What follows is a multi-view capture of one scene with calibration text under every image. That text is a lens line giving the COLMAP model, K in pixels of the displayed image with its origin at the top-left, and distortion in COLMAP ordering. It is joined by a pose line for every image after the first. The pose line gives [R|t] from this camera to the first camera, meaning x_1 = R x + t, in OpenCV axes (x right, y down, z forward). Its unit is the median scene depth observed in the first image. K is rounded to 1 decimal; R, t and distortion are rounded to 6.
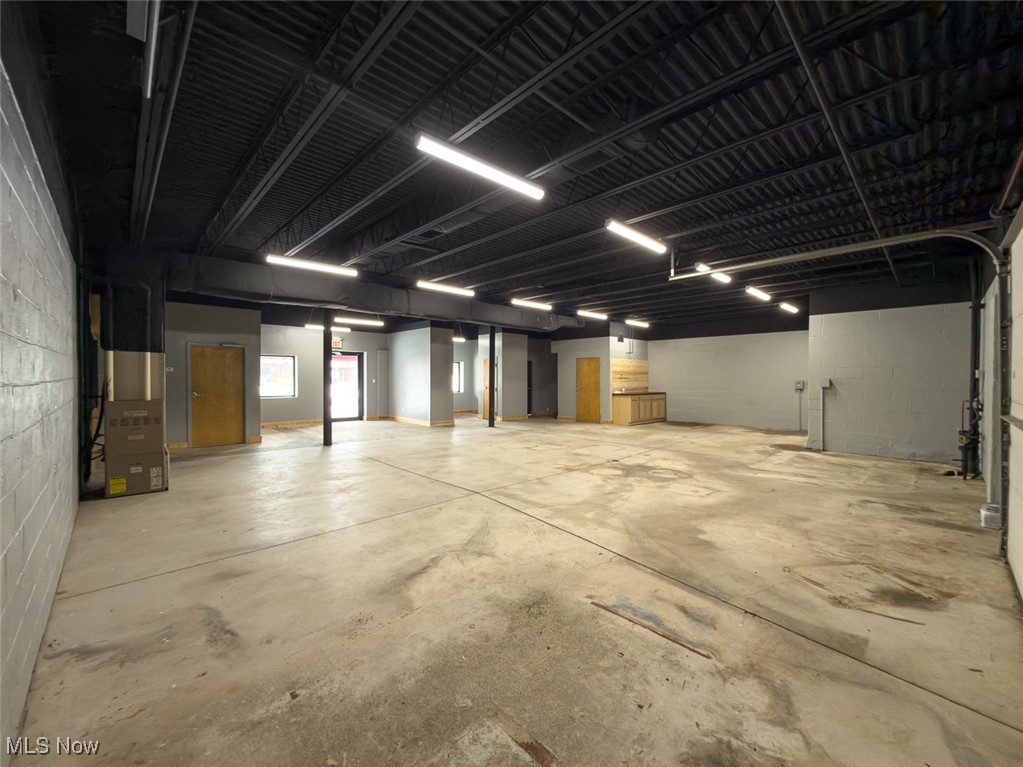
lens RADIAL K [[414.0, 0, 511.8], [0, 414.0, 379.6], [0, 0, 1]] dist [-0.000389, -0.000519]
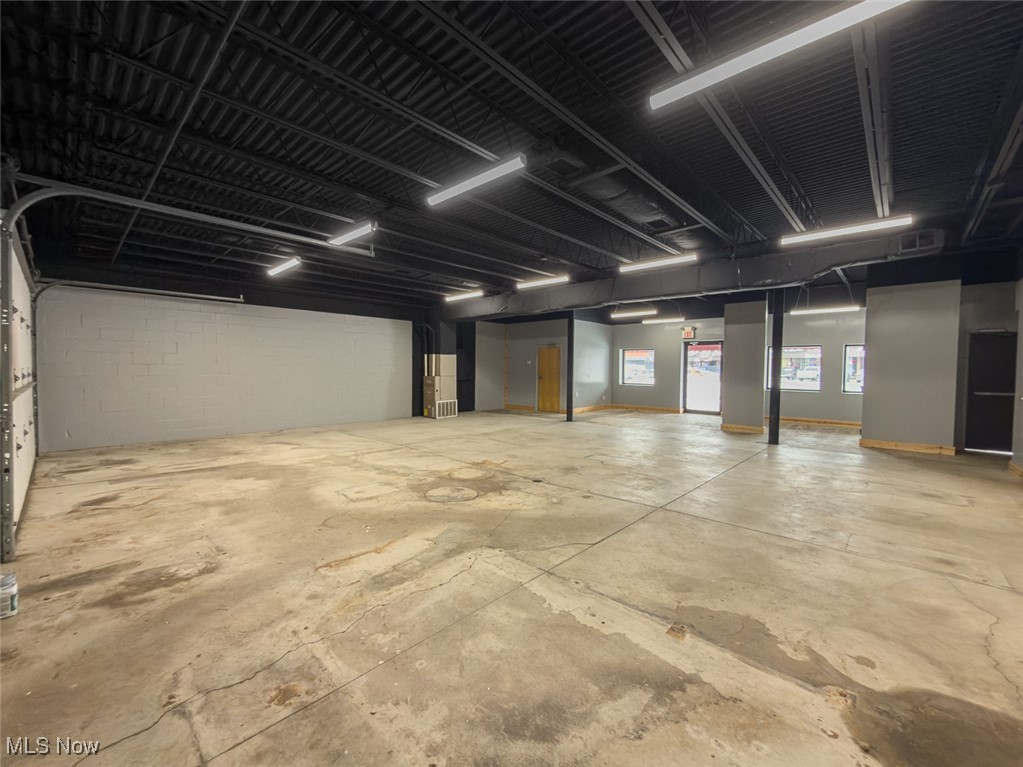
lens RADIAL K [[414.0, 0, 512.3], [0, 414.0, 385.2], [0, 0, 1]] dist [-0.000389, -0.000519]
pose [[0.059755, 0.042003, -0.997329, 1.745896], [-0.013292, 0.999059, 0.041280, 0.001318], [0.998125, 0.010789, 0.060258, 1.659637]]
